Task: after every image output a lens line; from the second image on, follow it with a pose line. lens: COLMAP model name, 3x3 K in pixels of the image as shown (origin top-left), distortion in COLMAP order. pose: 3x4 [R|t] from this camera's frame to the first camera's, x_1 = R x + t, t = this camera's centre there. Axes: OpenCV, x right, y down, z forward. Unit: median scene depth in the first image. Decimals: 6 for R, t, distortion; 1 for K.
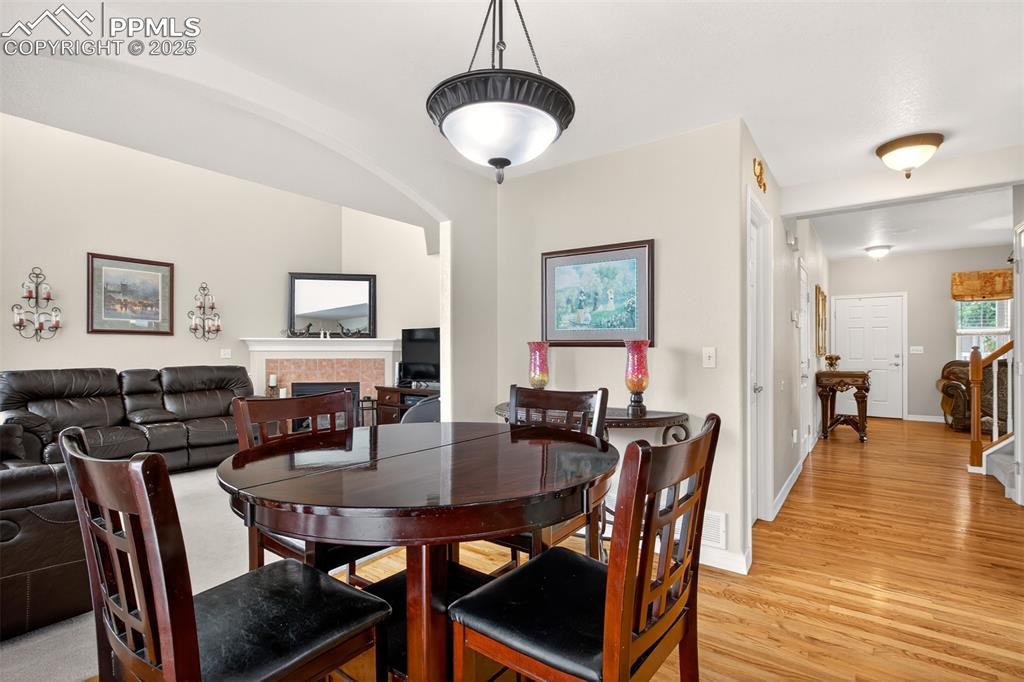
lens RADIAL K [[480.5, 0, 505.2], [0, 480.5, 354.2], [0, 0, 1]] dist [-0.005519, 0.001265]
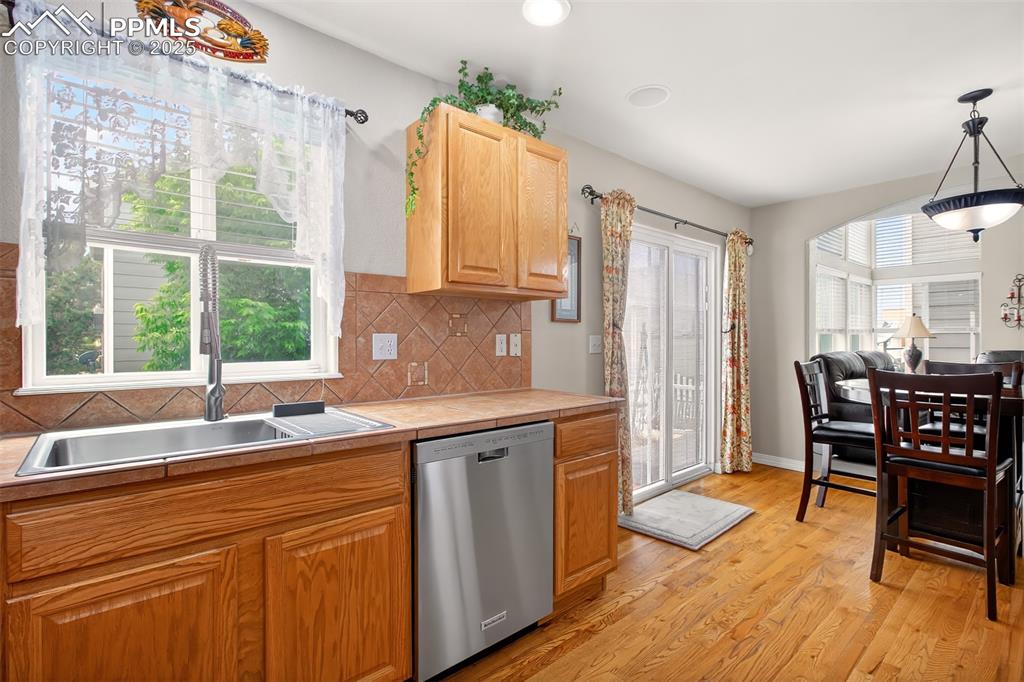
lens RADIAL K [[480.5, 0, 516.2], [0, 480.5, 339.2], [0, 0, 1]] dist [-0.005519, 0.001265]
pose [[-0.215086, 0.001307, -0.976594, 0.575059], [-0.003242, 0.999993, 0.002052, 0.002260], [0.976590, 0.003608, -0.215080, -0.080696]]
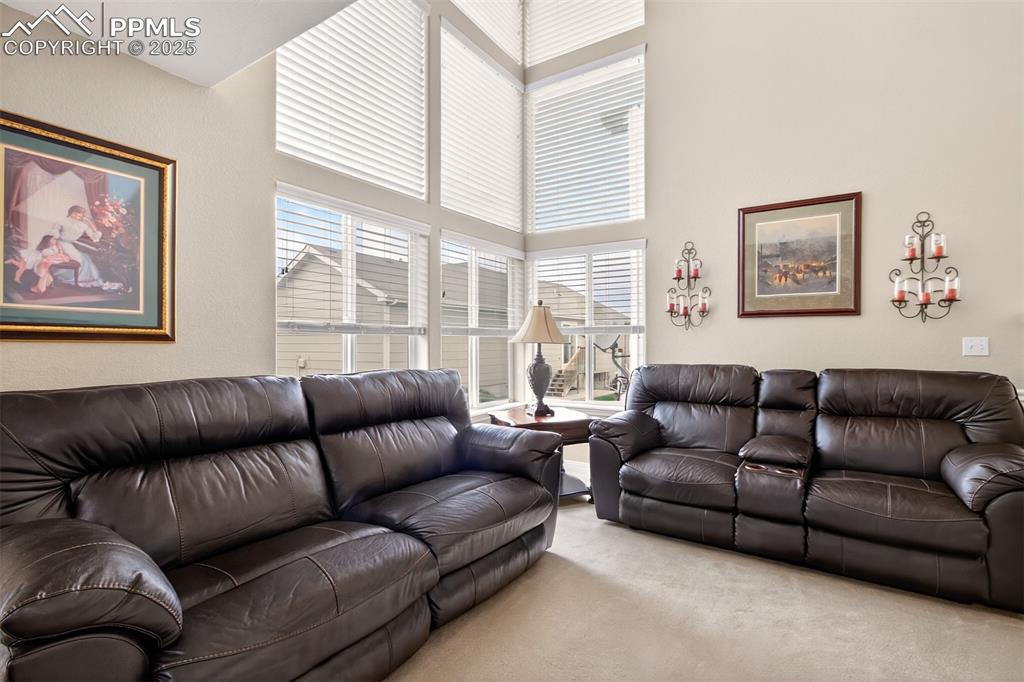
lens RADIAL K [[480.5, 0, 512.7], [0, 480.5, 341.5], [0, 0, 1]] dist [-0.005519, 0.001265]
pose [[0.045961, 0.002470, -0.998940, -0.135085], [-0.003437, 0.999991, 0.002315, -0.006379], [0.998937, 0.003327, 0.045969, 0.591234]]
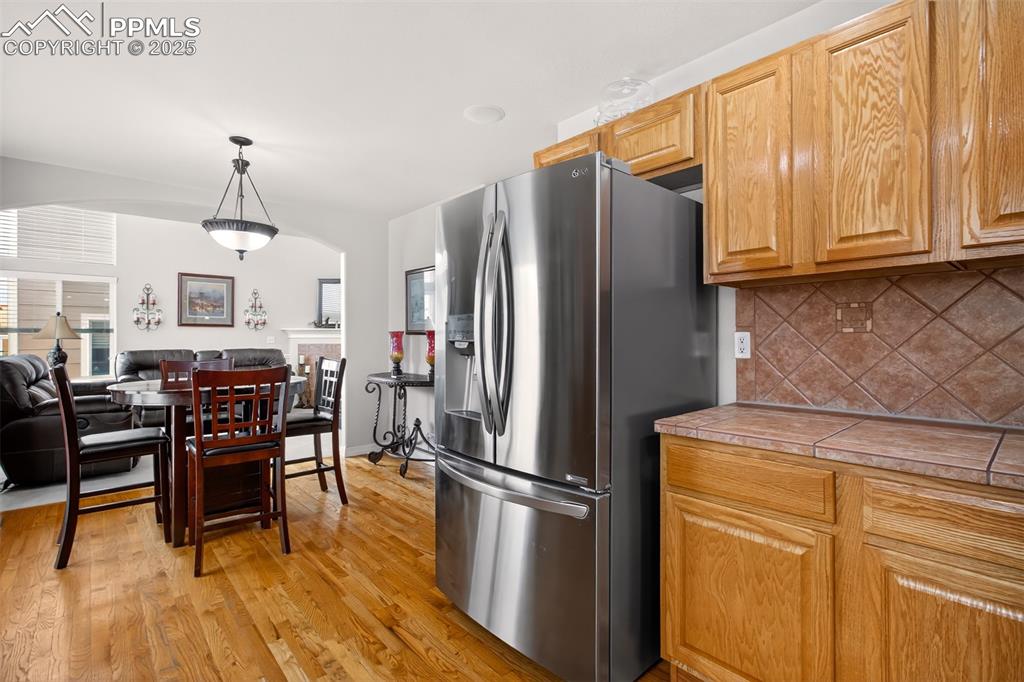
lens RADIAL K [[480.5, 0, 510.0], [0, 480.5, 337.8], [0, 0, 1]] dist [-0.005519, 0.001265]
pose [[0.976925, -0.000245, -0.213583, 0.451867], [-0.001521, 0.999966, -0.008106, 0.003635], [0.213578, 0.008244, 0.976891, -0.239721]]
